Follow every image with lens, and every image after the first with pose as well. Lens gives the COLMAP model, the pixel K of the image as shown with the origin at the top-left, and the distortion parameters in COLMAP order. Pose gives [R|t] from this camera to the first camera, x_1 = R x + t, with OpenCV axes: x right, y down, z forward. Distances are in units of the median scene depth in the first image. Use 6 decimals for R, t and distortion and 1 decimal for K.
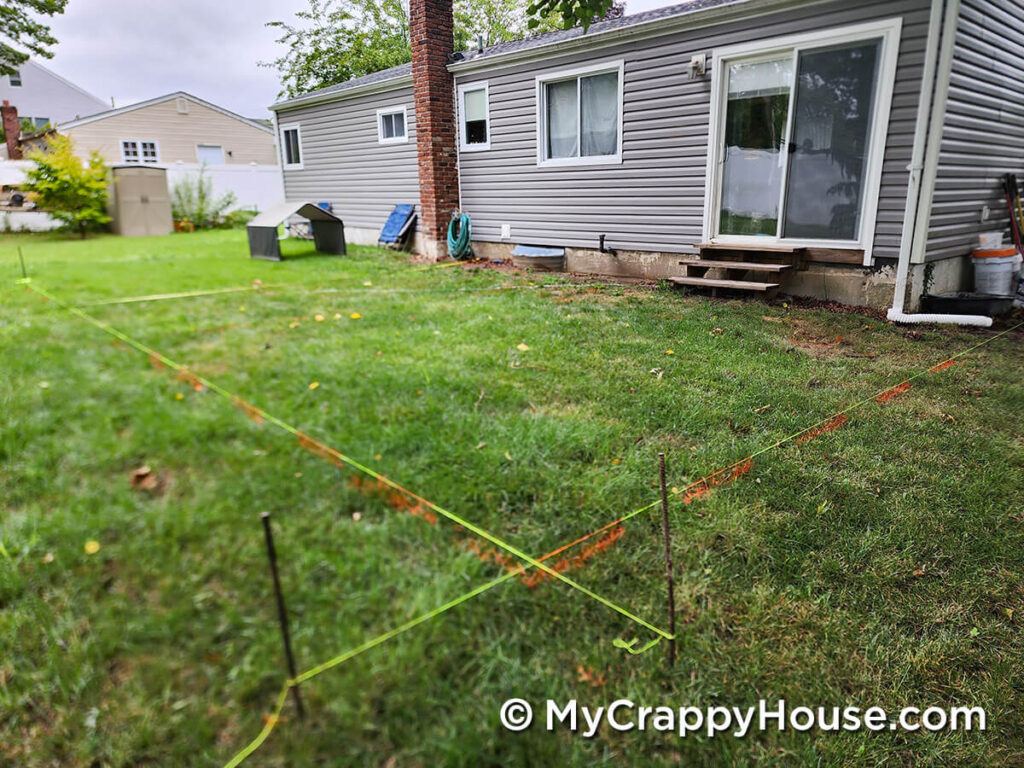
lens RADIAL K [[706.6, 0, 512.0], [0, 706.6, 384.0], [0, 0, 1]] dist [0.052968, -0.003921]
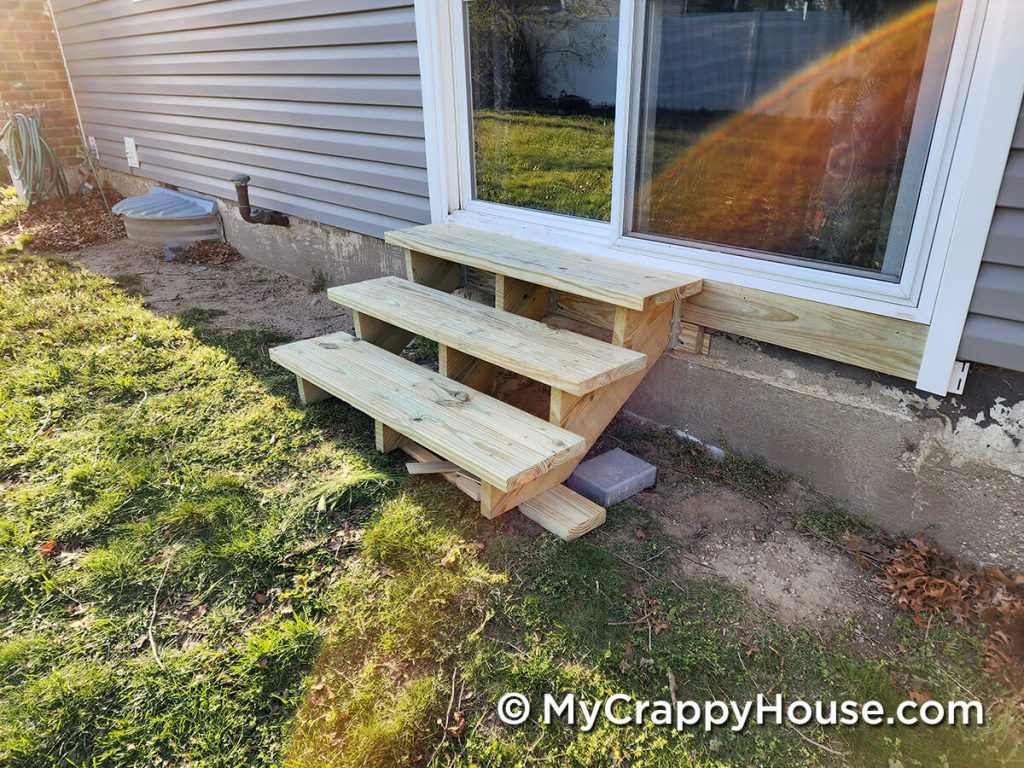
lens RADIAL K [[706.6, 0, 512.0], [0, 706.6, 384.0], [0, 0, 1]] dist [0.052968, -0.003921]
pose [[0.999508, -0.006449, 0.030709, 0.226978], [0.001961, 0.989580, 0.143970, -0.131261], [-0.031317, -0.143838, 0.989106, 0.500154]]
